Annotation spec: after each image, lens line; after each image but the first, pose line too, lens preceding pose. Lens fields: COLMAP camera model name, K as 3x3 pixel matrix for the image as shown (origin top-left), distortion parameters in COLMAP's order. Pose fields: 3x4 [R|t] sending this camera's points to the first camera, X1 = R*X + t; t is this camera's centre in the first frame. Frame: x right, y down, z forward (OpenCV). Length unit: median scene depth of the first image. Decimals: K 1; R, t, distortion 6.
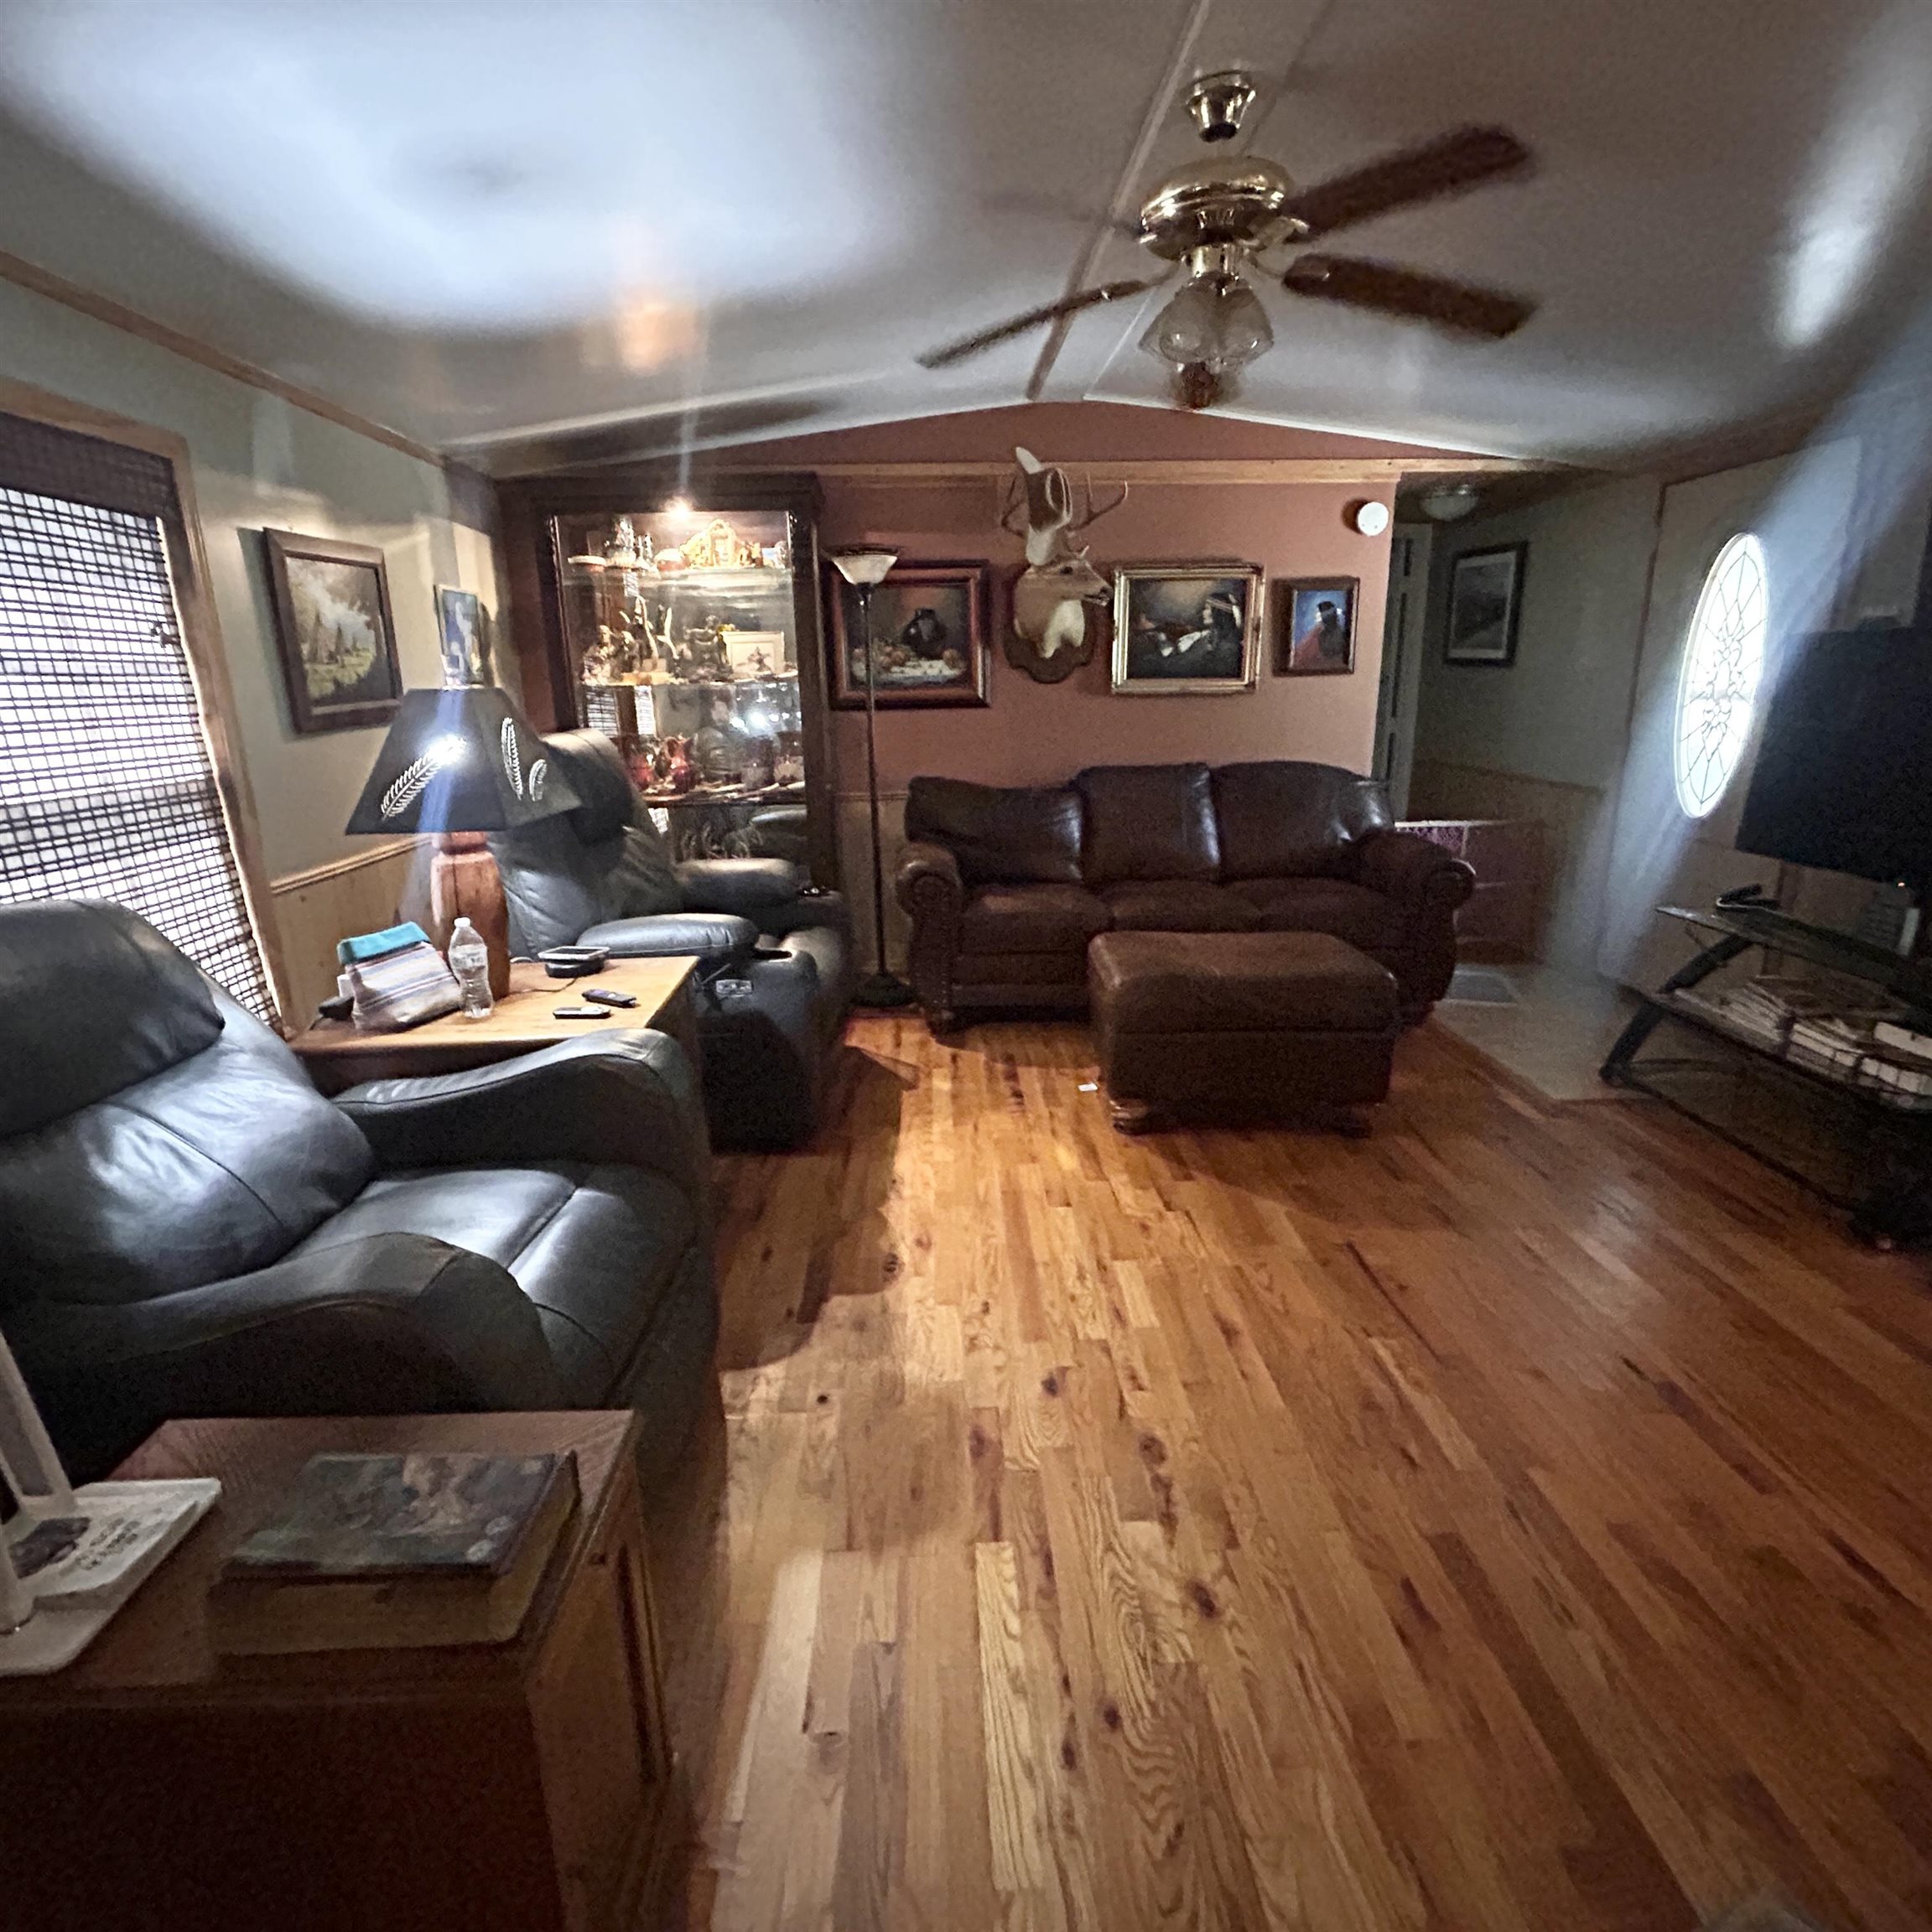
lens RADIAL K [[1046.9, 0, 960.4], [0, 1046.9, 972.5], [0, 0, 1]] dist [-0.003324, 0.002240]
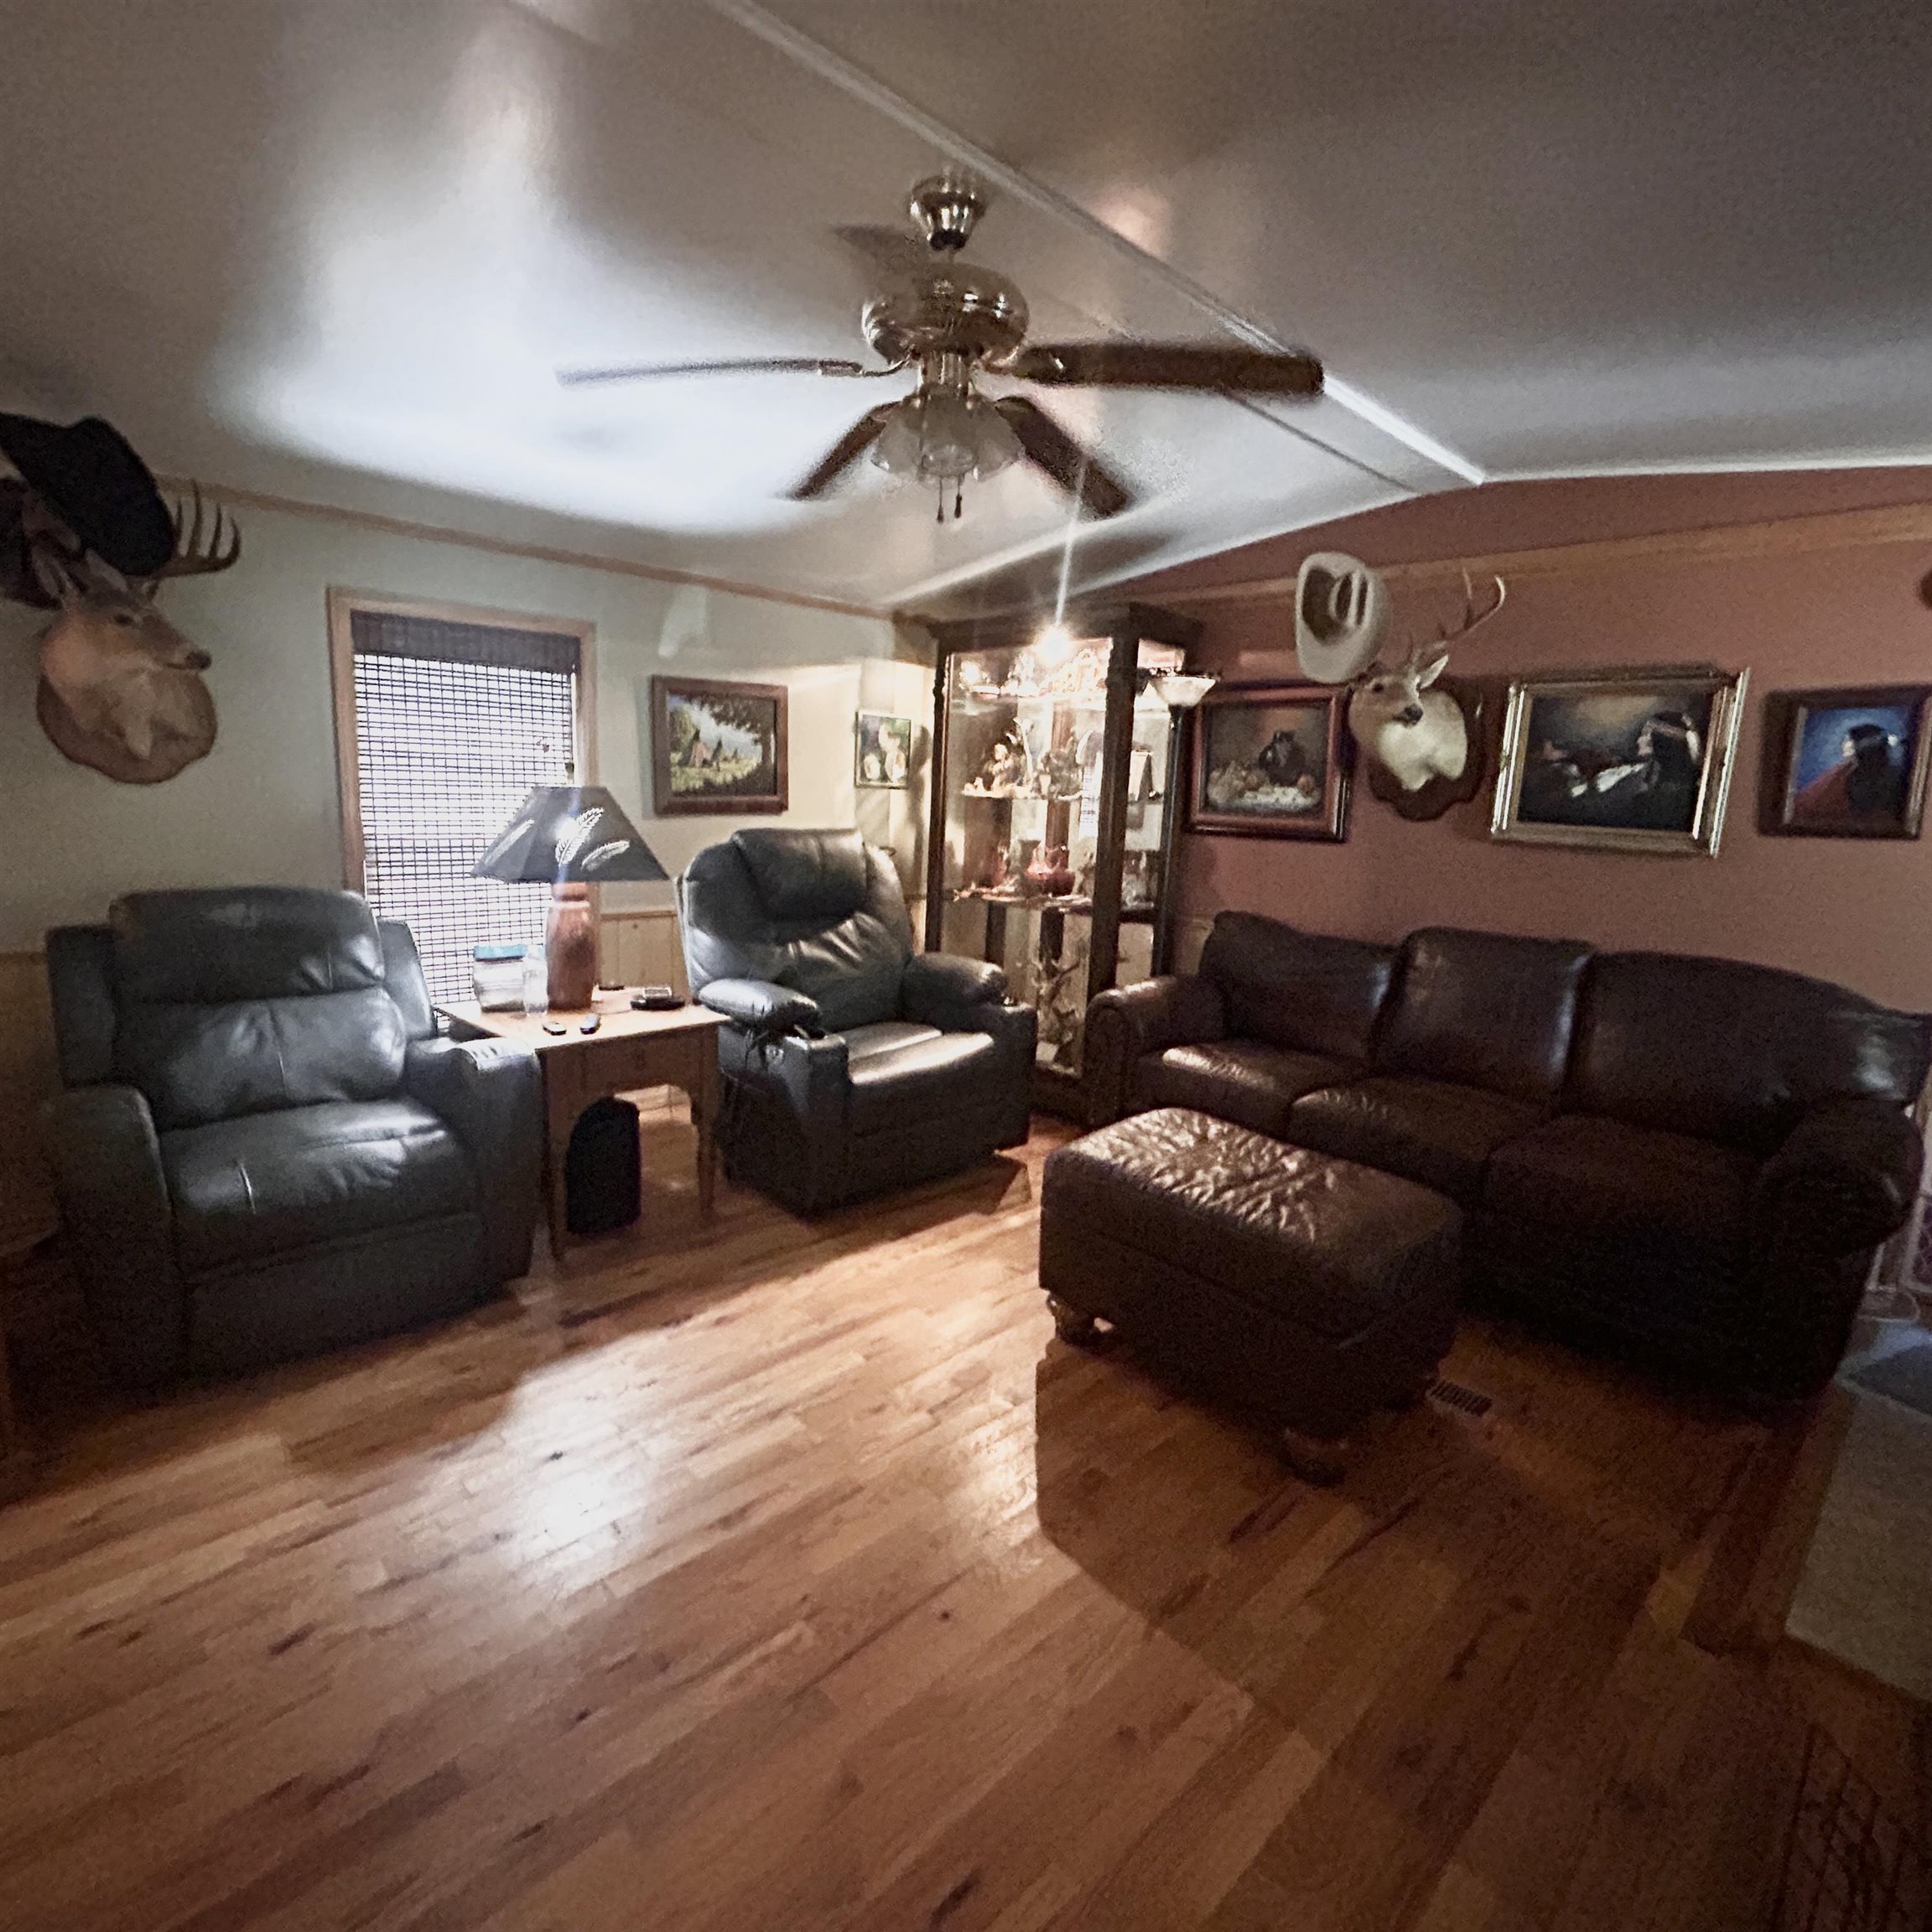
lens RADIAL K [[1046.9, 0, 962.4], [0, 1046.9, 970.2], [0, 0, 1]] dist [-0.003324, 0.002240]
pose [[0.679409, 0.169405, -0.713937, 0.519357], [-0.243844, 0.969813, -0.001931, -0.087624], [0.692058, 0.175401, 0.700208, 0.236087]]
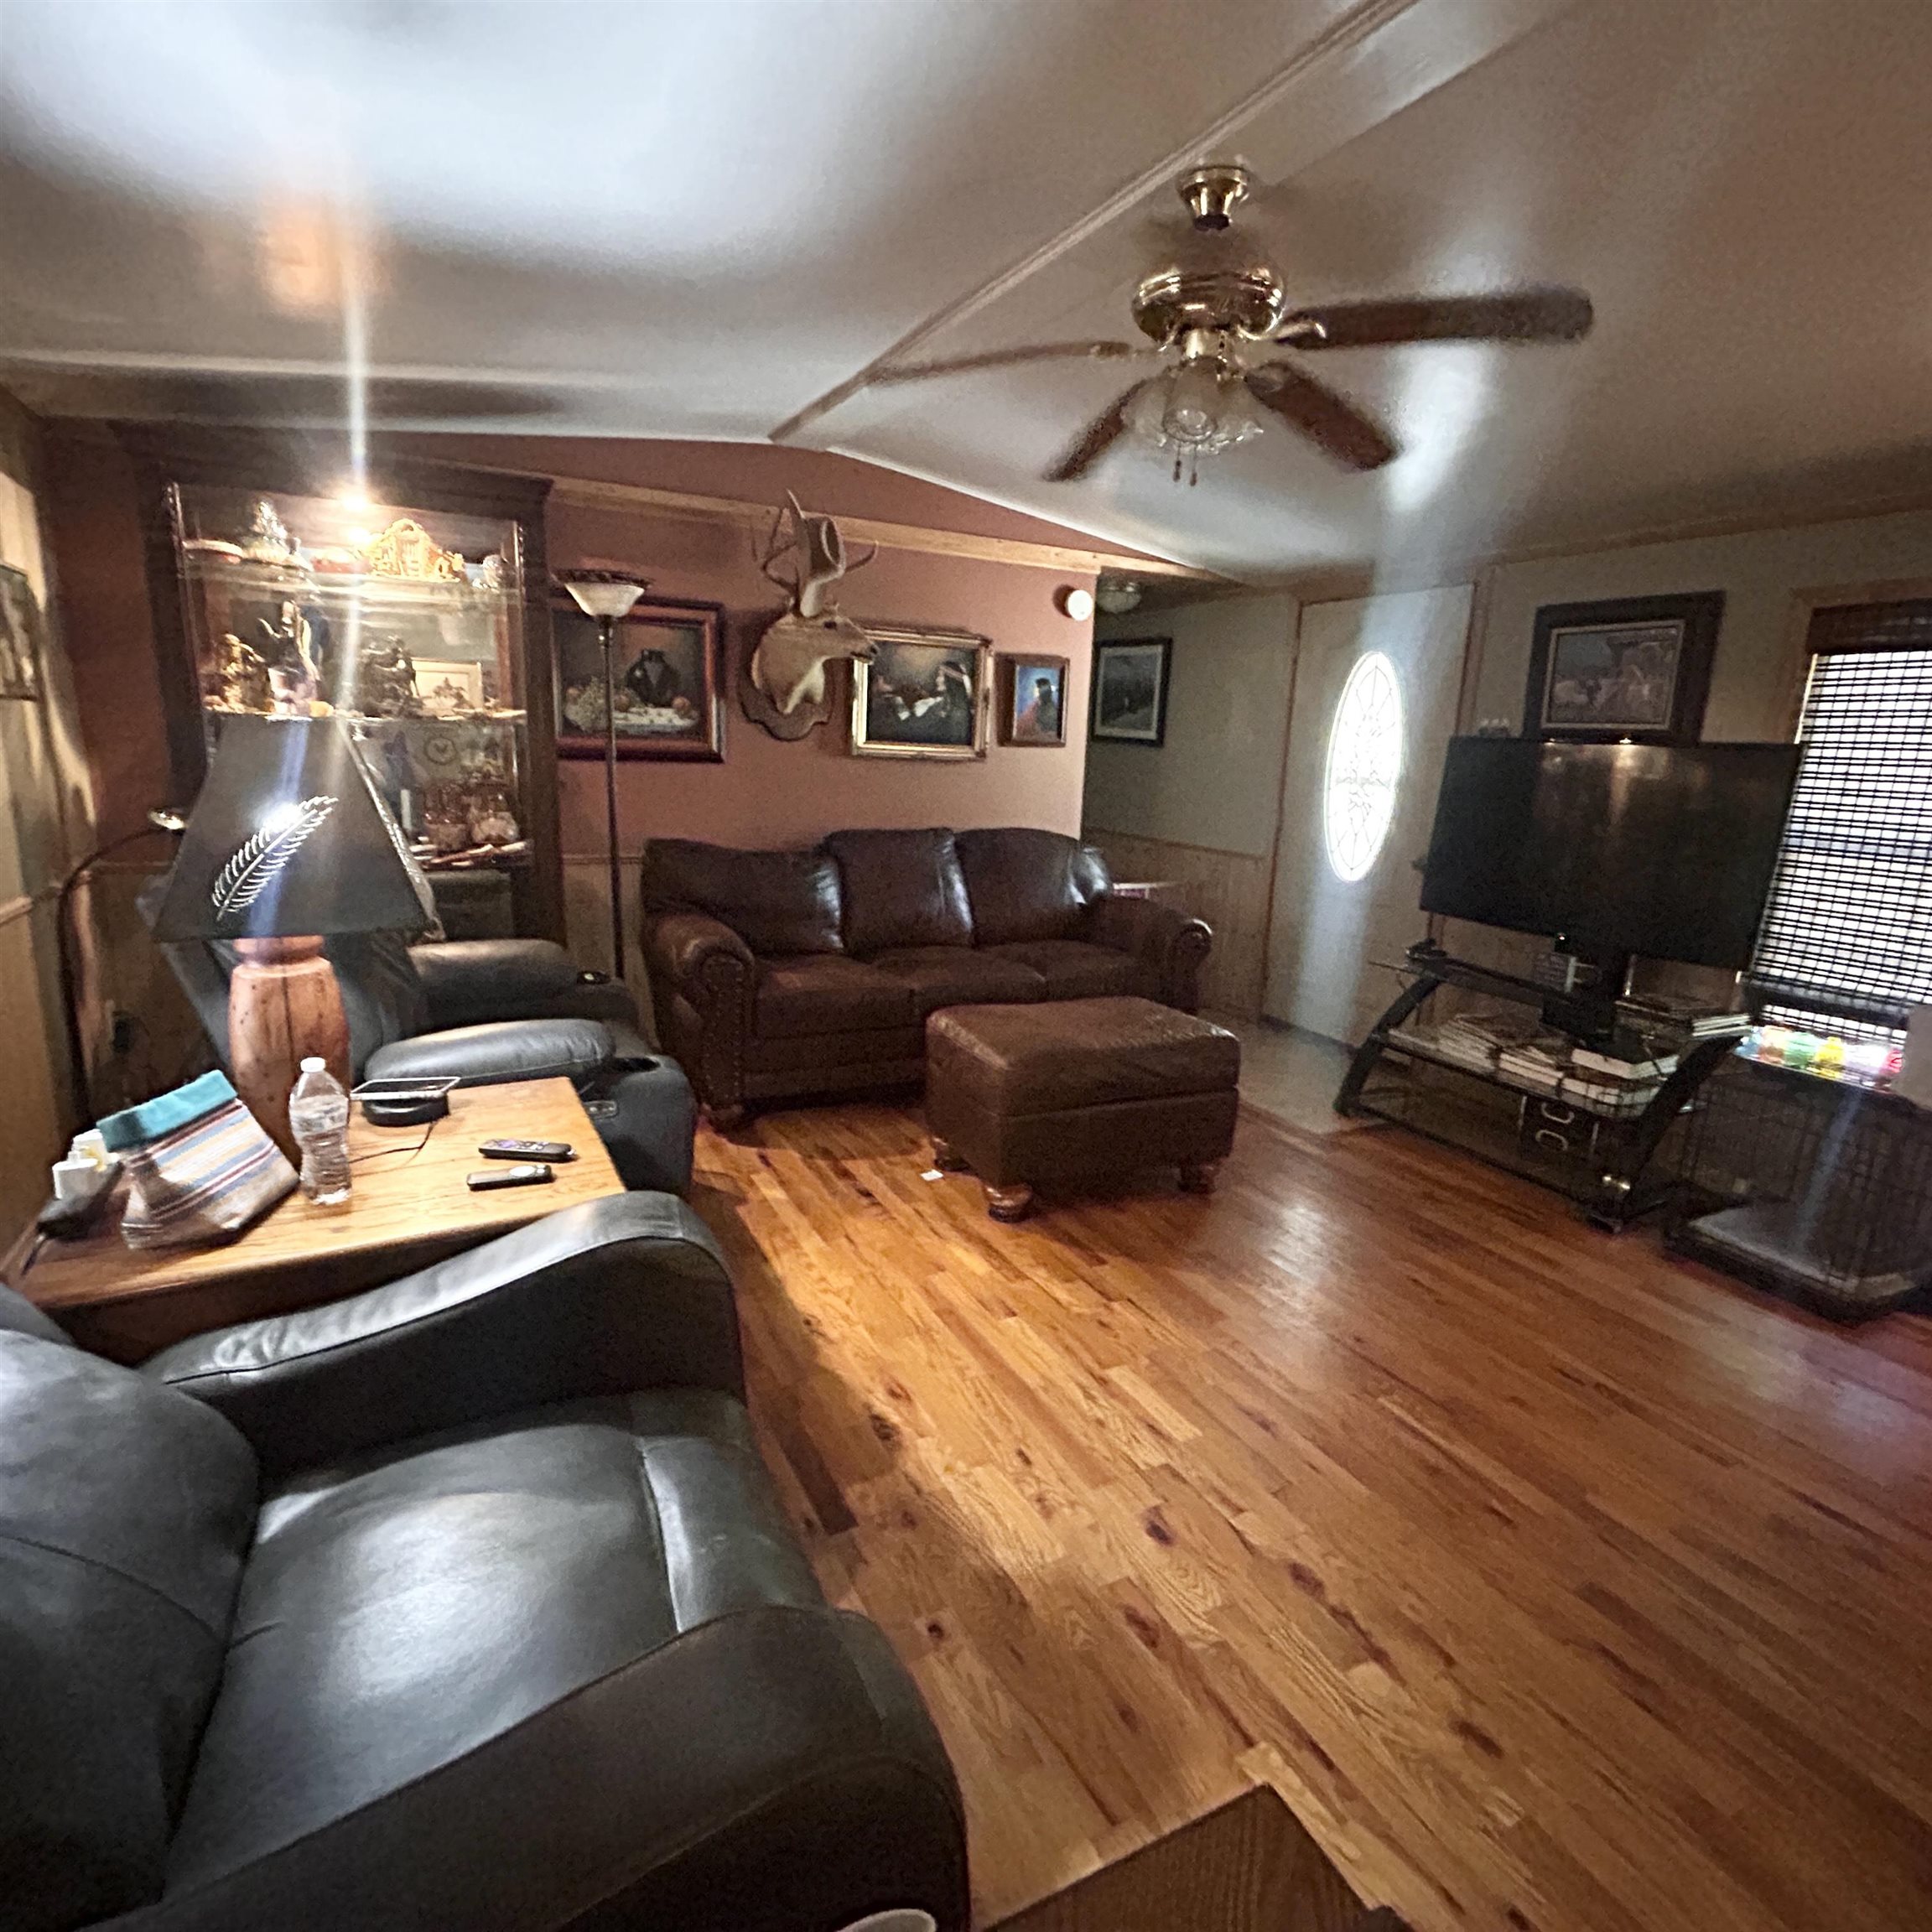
lens RADIAL K [[1046.9, 0, 959.7], [0, 1046.9, 970.4], [0, 0, 1]] dist [-0.003324, 0.002240]
pose [[0.900965, -0.041794, 0.431873, -0.219067], [0.063830, 0.997288, -0.036650, -0.032117], [-0.429170, 0.060586, 0.901189, 0.120858]]
